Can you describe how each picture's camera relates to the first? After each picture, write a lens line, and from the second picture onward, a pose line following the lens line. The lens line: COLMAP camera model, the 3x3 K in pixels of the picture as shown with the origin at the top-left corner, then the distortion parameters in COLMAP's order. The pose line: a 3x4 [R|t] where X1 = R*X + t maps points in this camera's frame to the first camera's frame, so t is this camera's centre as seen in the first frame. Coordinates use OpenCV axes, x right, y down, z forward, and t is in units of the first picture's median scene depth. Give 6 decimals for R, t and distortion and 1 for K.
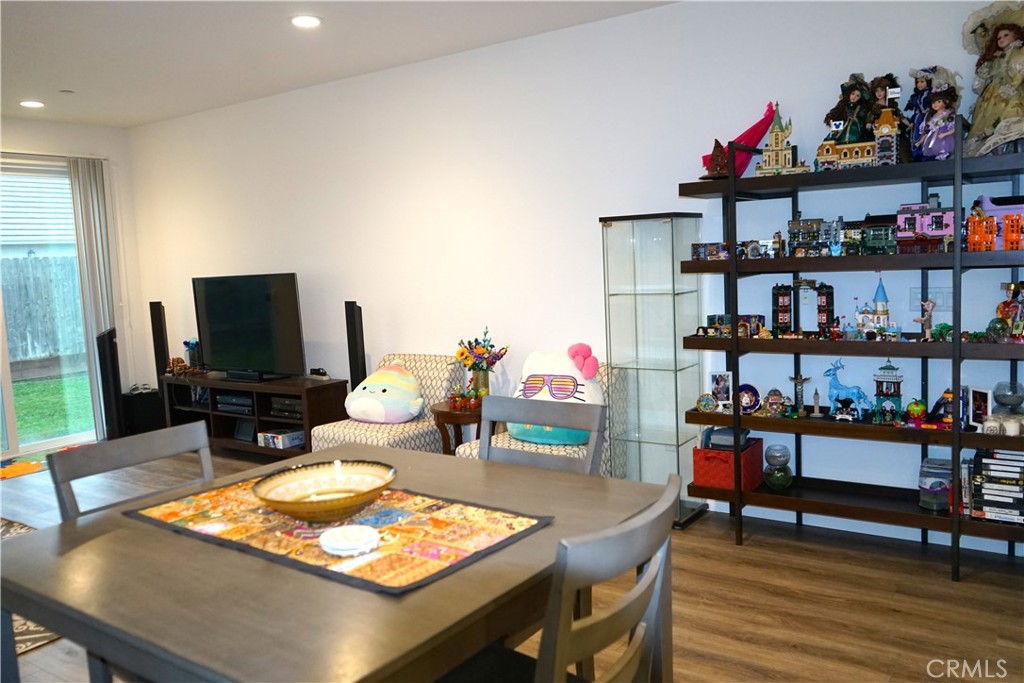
lens RADIAL K [[815.8, 0, 511.6], [0, 815.8, 338.3], [0, 0, 1]] dist [-0.009810, 0.012612]
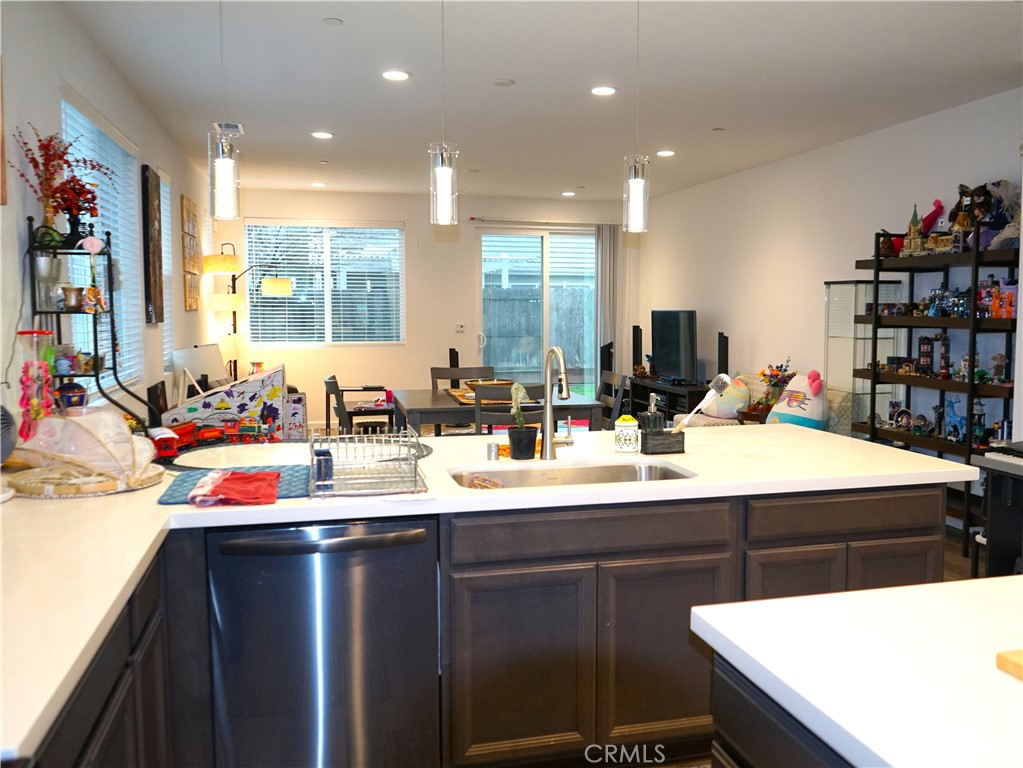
lens RADIAL K [[916.9, 0, 570.8], [0, 916.9, 379.9], [0, 0, 1]] dist [-0.001050, 0.003246]
pose [[0.776337, 0.100711, -0.622220, 0.593358], [-0.103936, 0.994094, 0.031222, 0.013942], [0.621689, 0.040432, 0.782220, -0.392244]]
